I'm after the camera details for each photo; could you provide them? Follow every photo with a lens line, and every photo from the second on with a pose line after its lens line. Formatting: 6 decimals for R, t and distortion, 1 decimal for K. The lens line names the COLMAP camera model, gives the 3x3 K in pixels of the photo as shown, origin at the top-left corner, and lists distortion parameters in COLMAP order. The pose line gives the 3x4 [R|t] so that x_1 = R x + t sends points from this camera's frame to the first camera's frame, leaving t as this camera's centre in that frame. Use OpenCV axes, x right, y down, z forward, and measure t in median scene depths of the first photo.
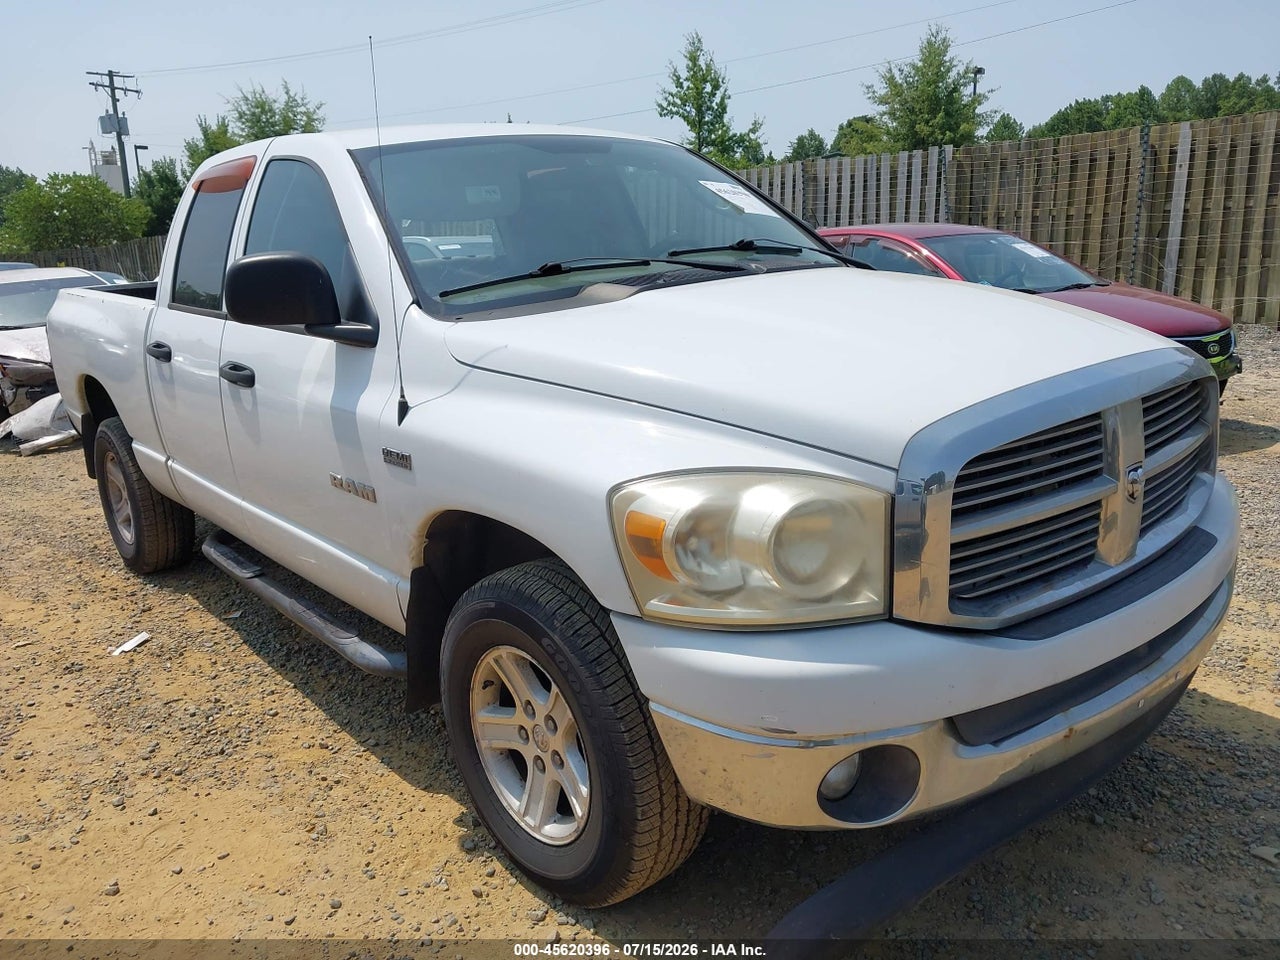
lens RADIAL K [[1015.8, 0, 640.0], [0, 1015.8, 480.0], [0, 0, 1]] dist [-0.007344, -0.003007]
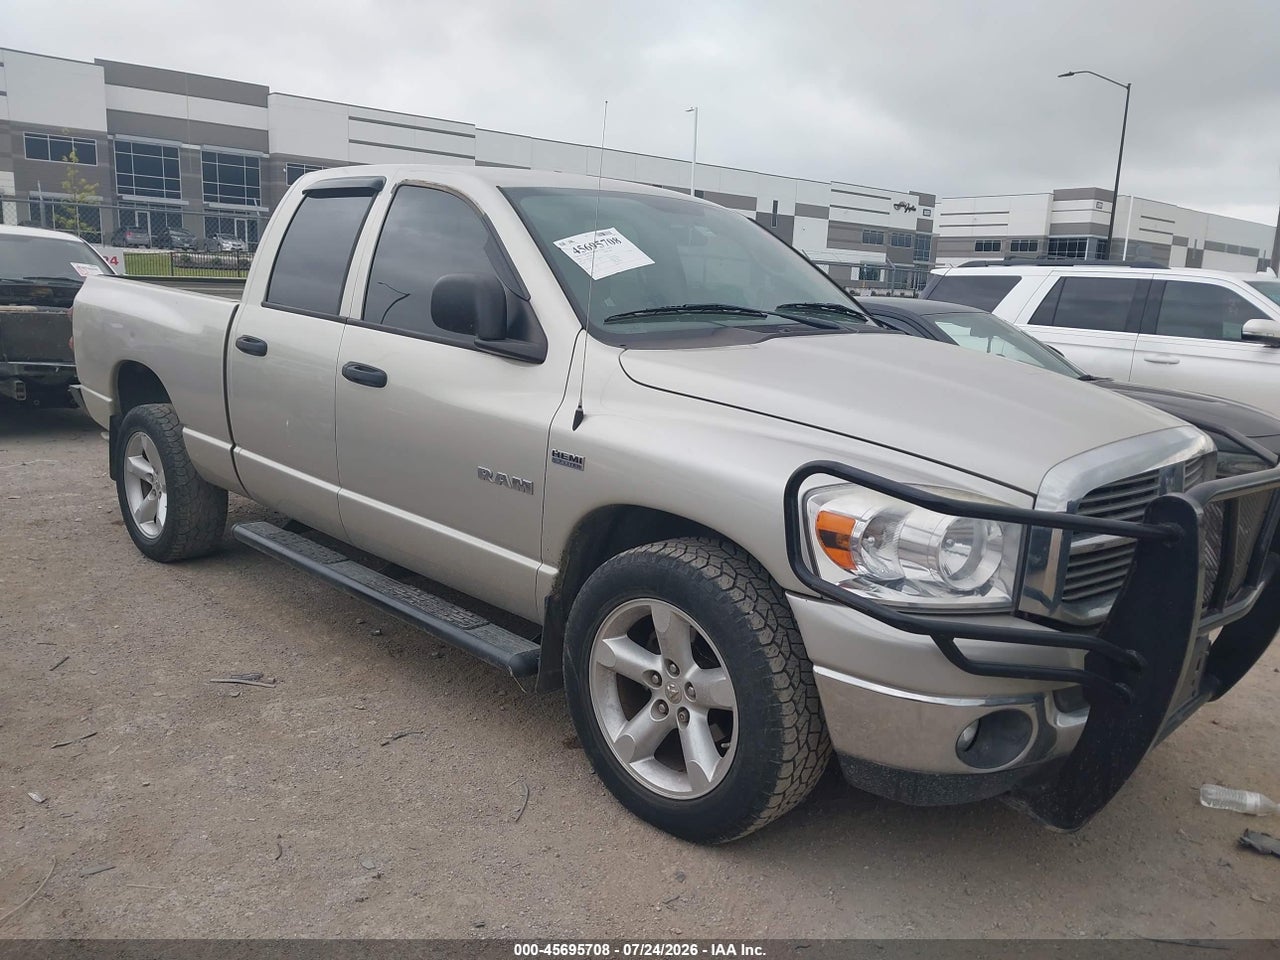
lens RADIAL K [[1015.8, 0, 640.0], [0, 1015.8, 480.0], [0, 0, 1]] dist [-0.007344, -0.003007]
pose [[0.989399, 0.083369, 0.118905, -0.276510], [-0.078350, 0.995851, -0.046283, 0.047582], [-0.122270, 0.036476, 0.991826, -0.159454]]
